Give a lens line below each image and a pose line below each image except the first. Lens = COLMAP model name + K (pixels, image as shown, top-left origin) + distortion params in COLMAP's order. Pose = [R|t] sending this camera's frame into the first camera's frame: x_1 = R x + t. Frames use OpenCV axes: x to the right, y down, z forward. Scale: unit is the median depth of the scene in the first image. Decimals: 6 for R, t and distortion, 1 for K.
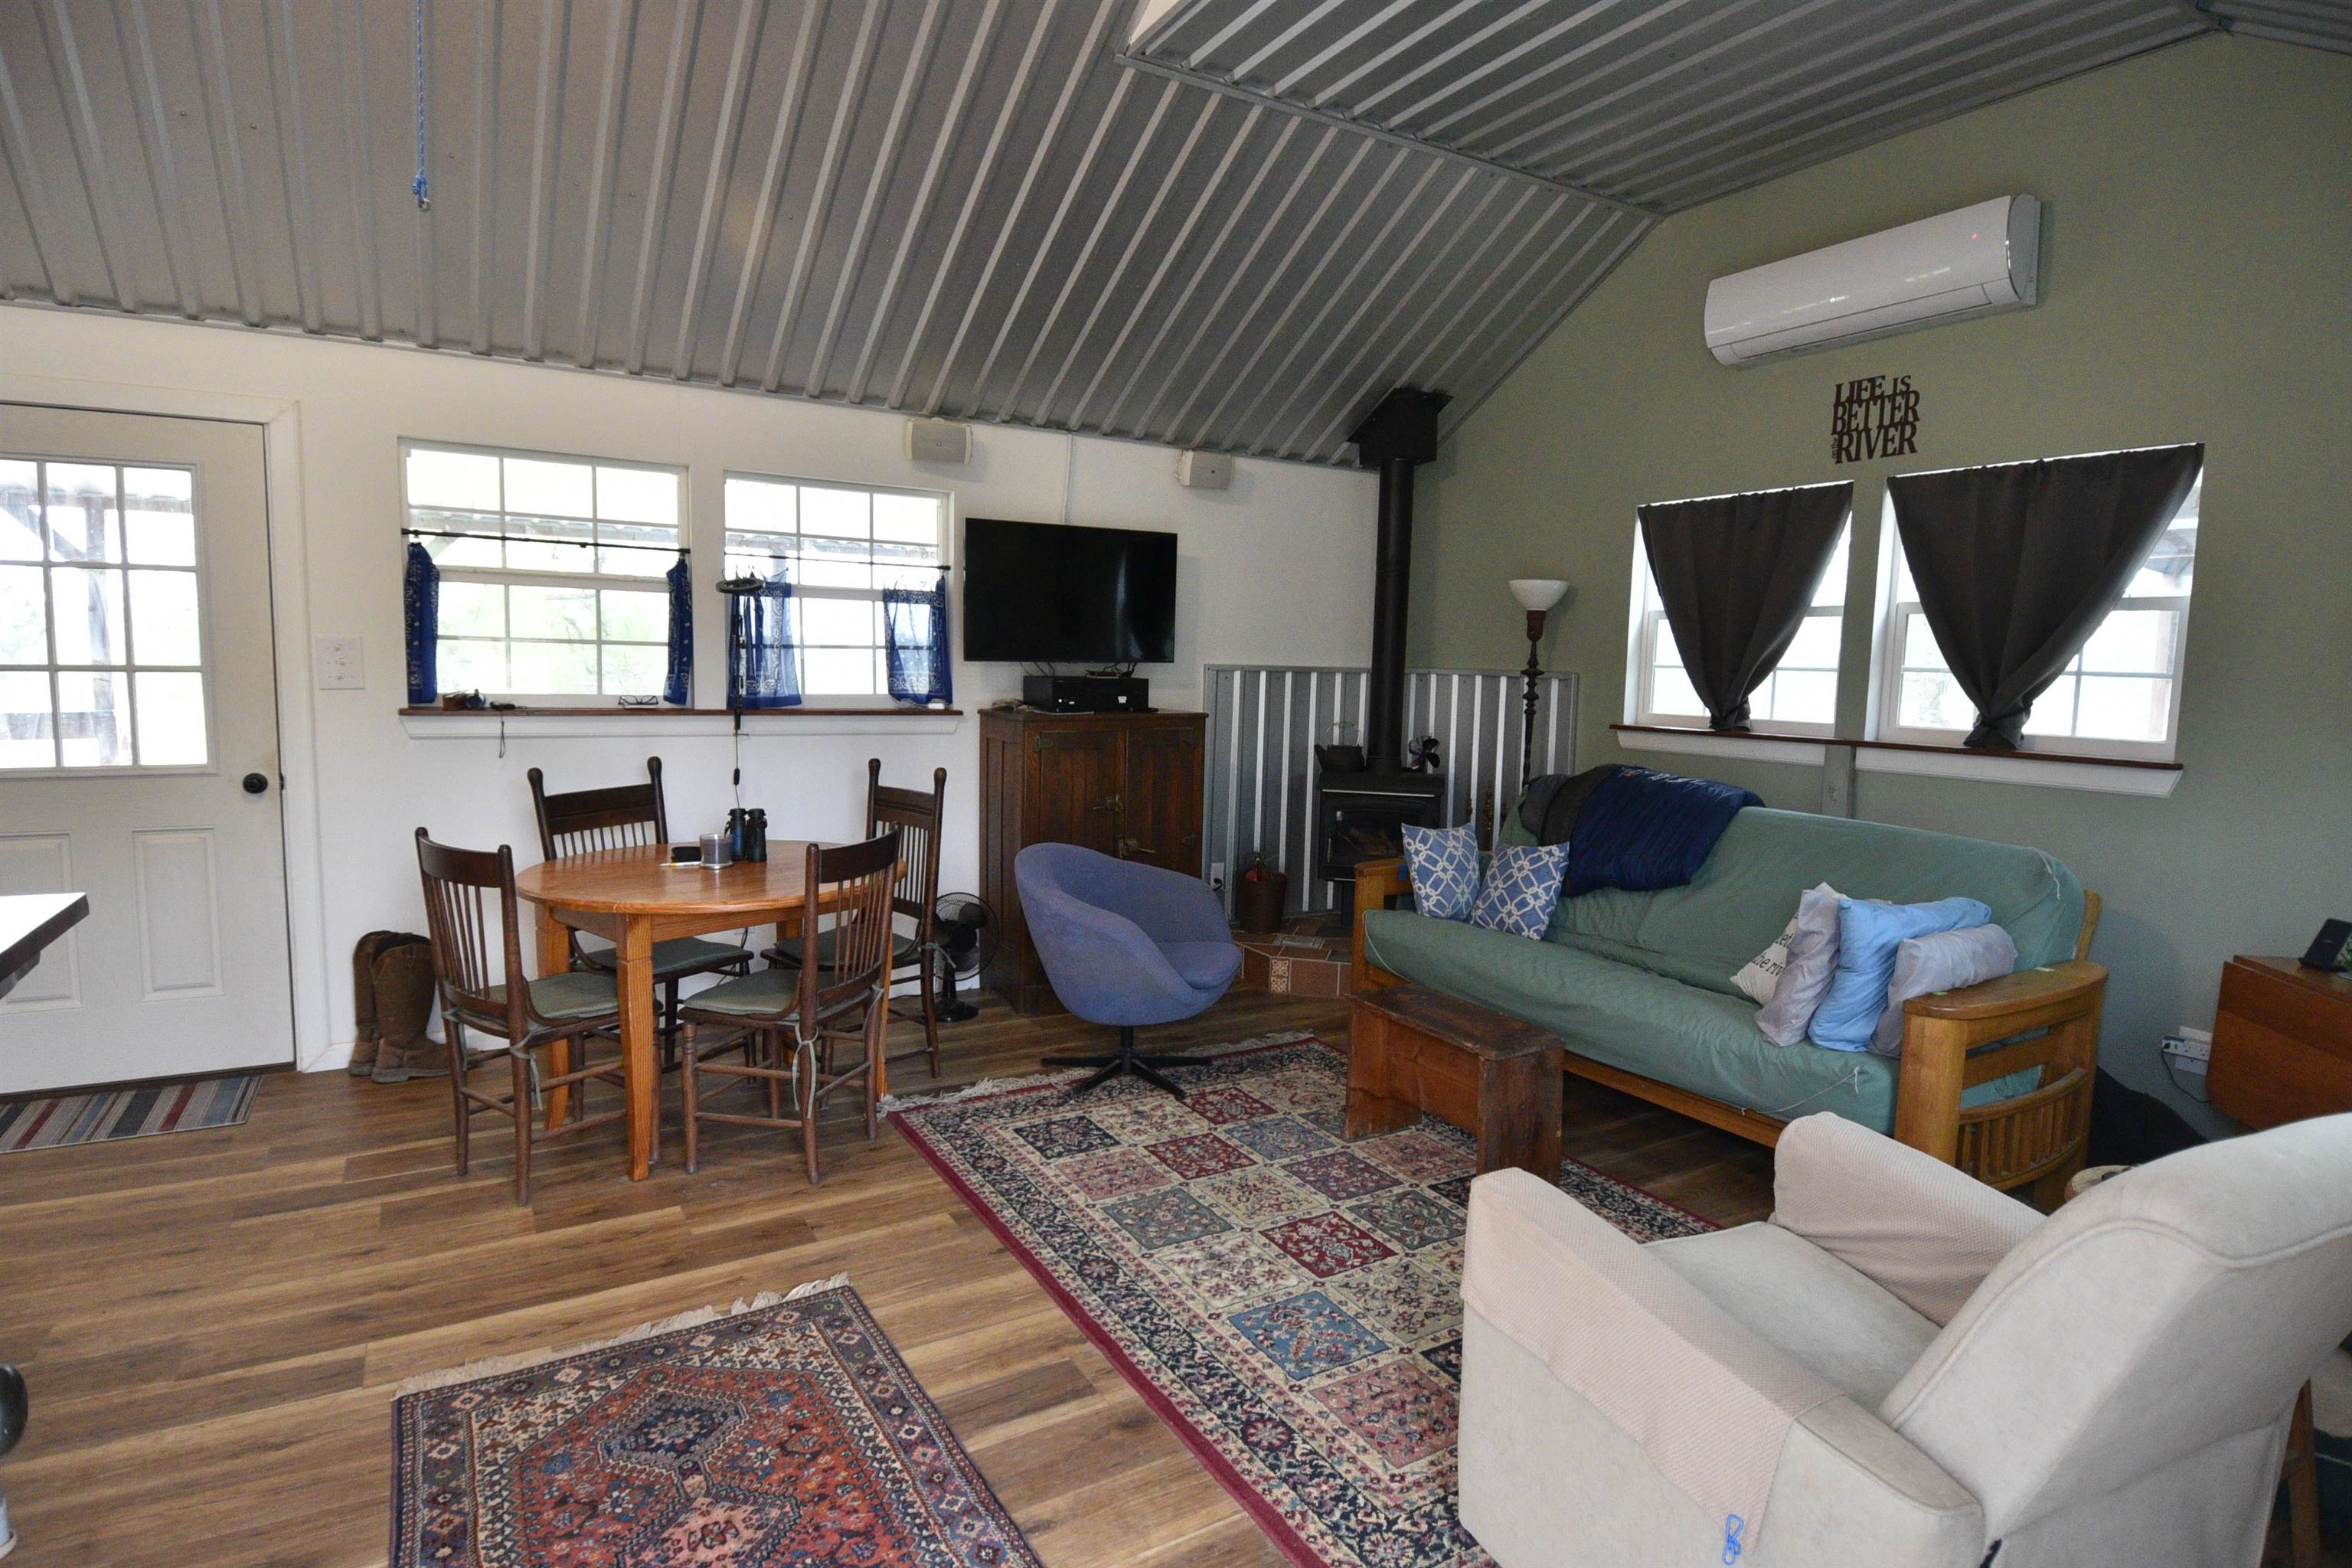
lens RADIAL K [[1220.4, 0, 1176.0], [0, 1220.4, 784.0], [0, 0, 1]] dist [0.024228, -0.000573]
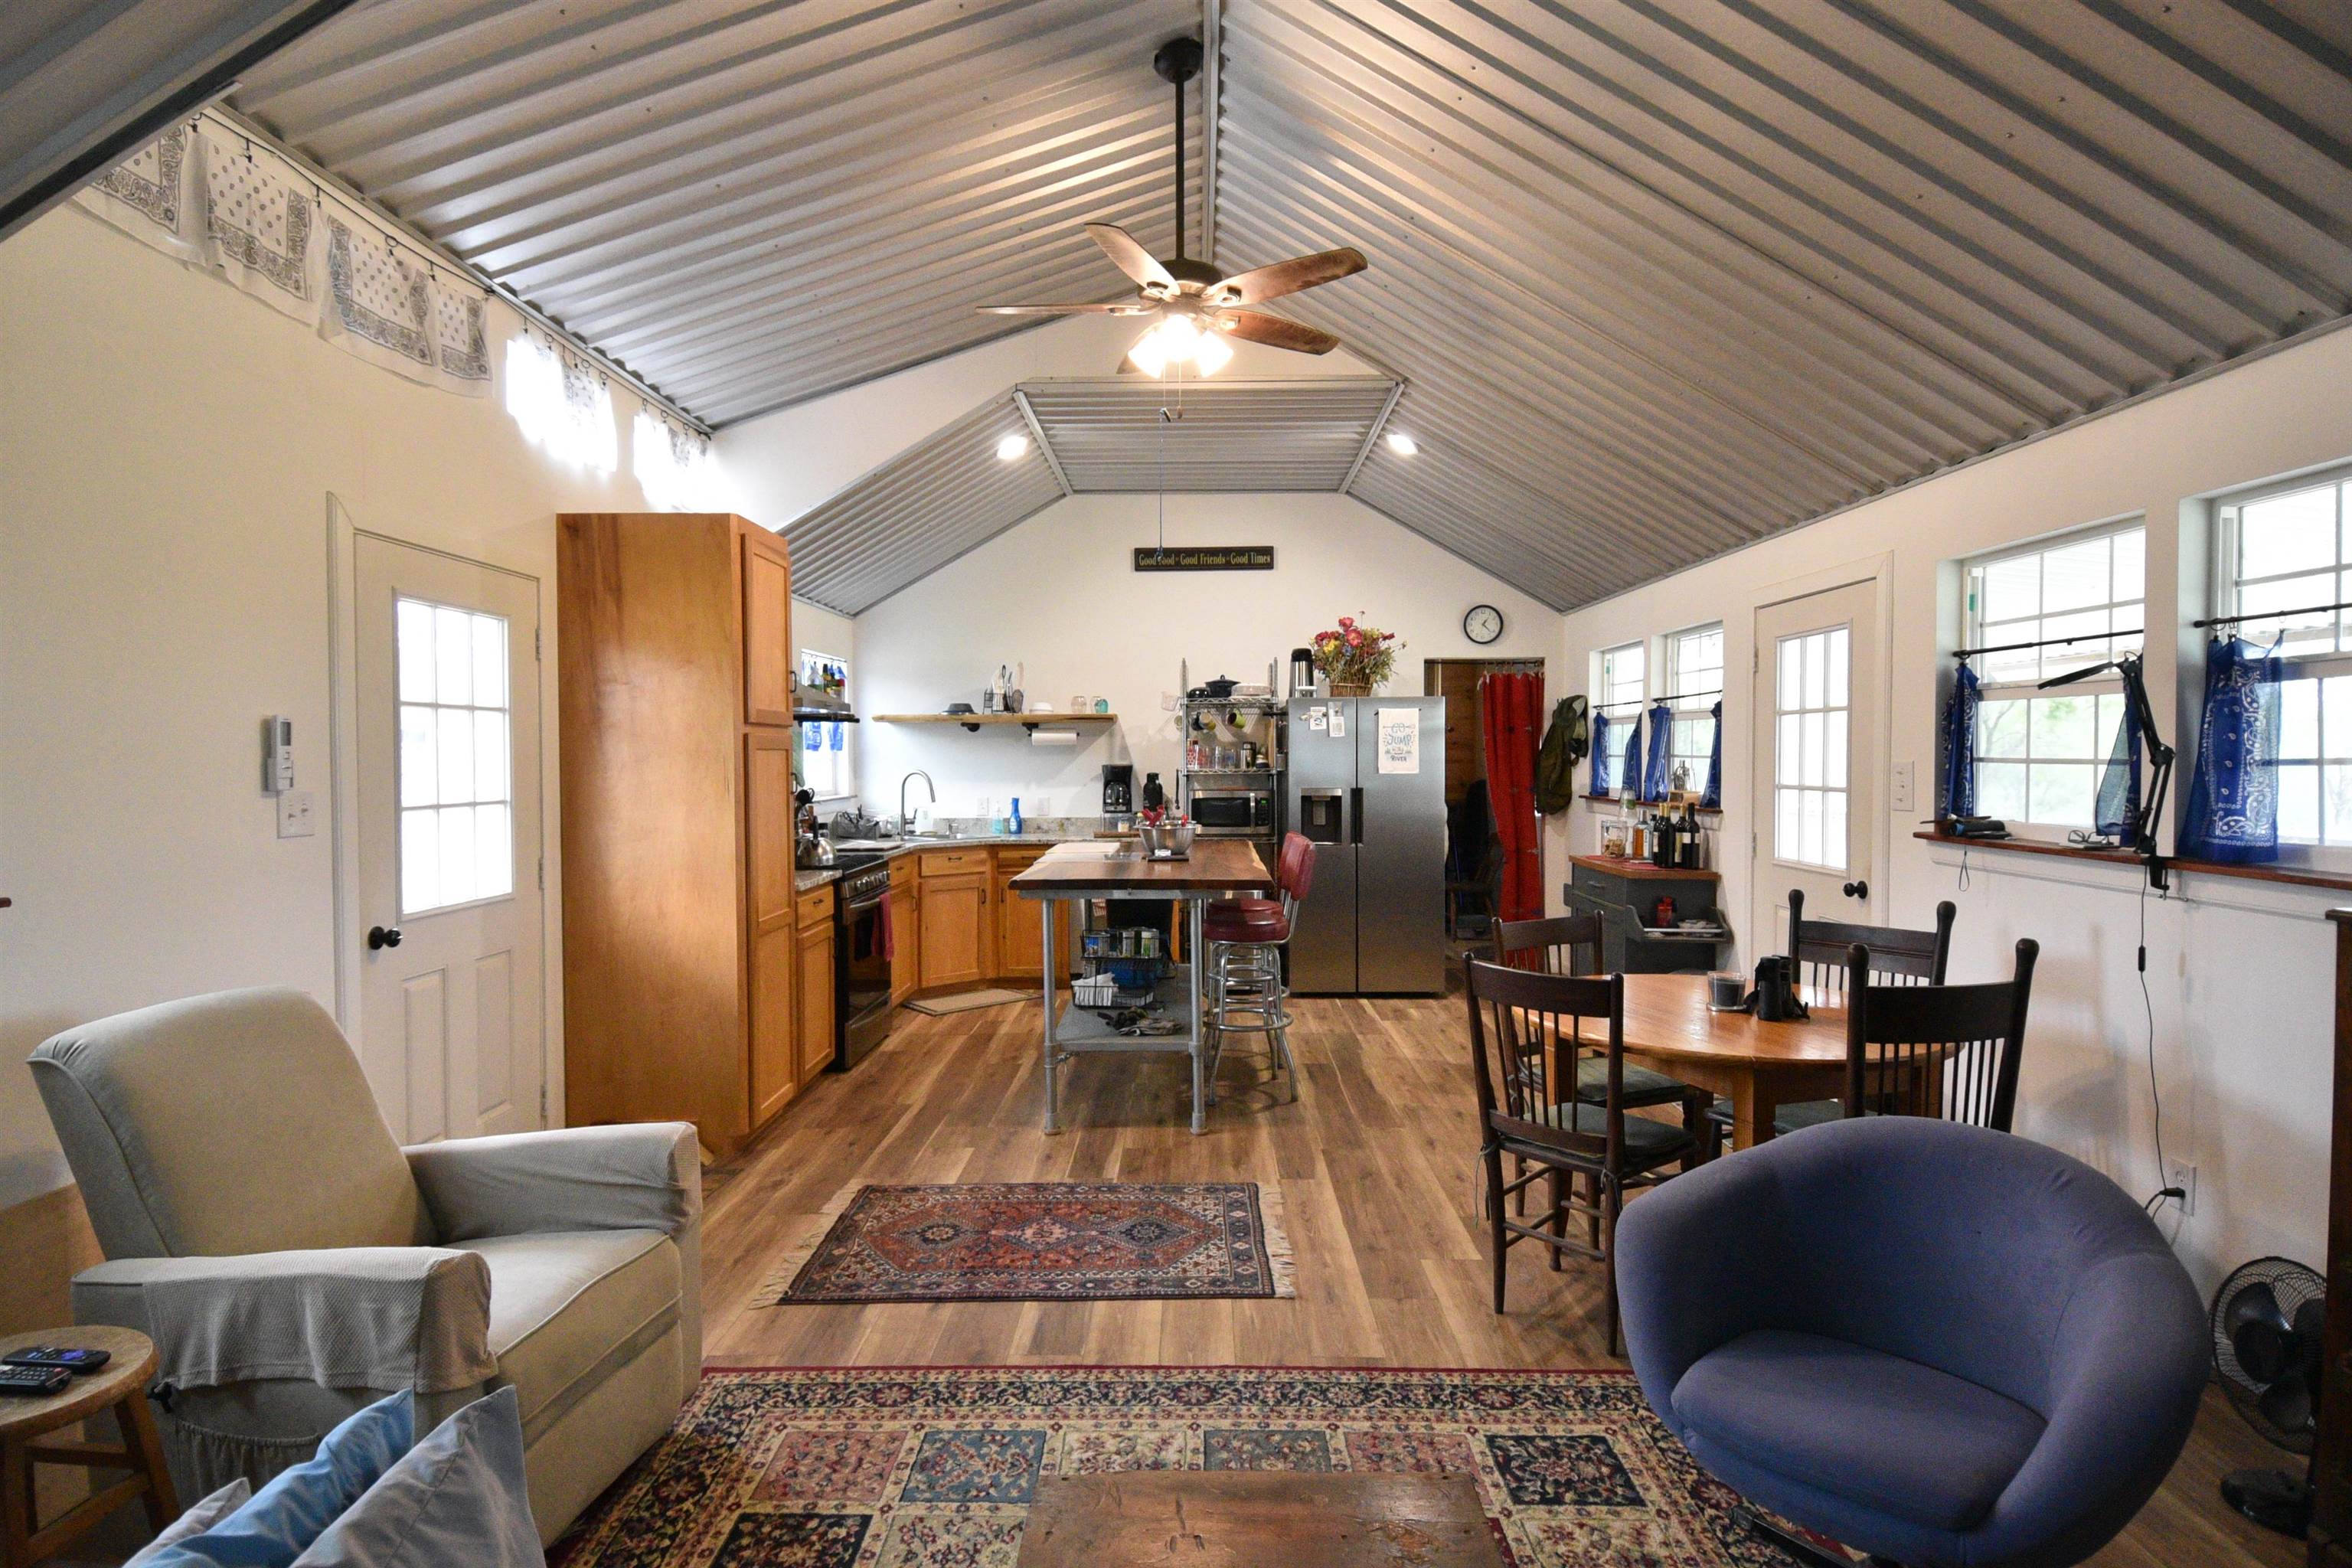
lens RADIAL K [[1220.4, 0, 1176.0], [0, 1220.4, 784.0], [0, 0, 1]] dist [0.024228, -0.000573]
pose [[-0.520370, -0.000607, -0.853941, 0.634695], [-0.099384, 0.993247, 0.059857, -0.116094], [0.848138, 0.116016, -0.516916, 1.173703]]
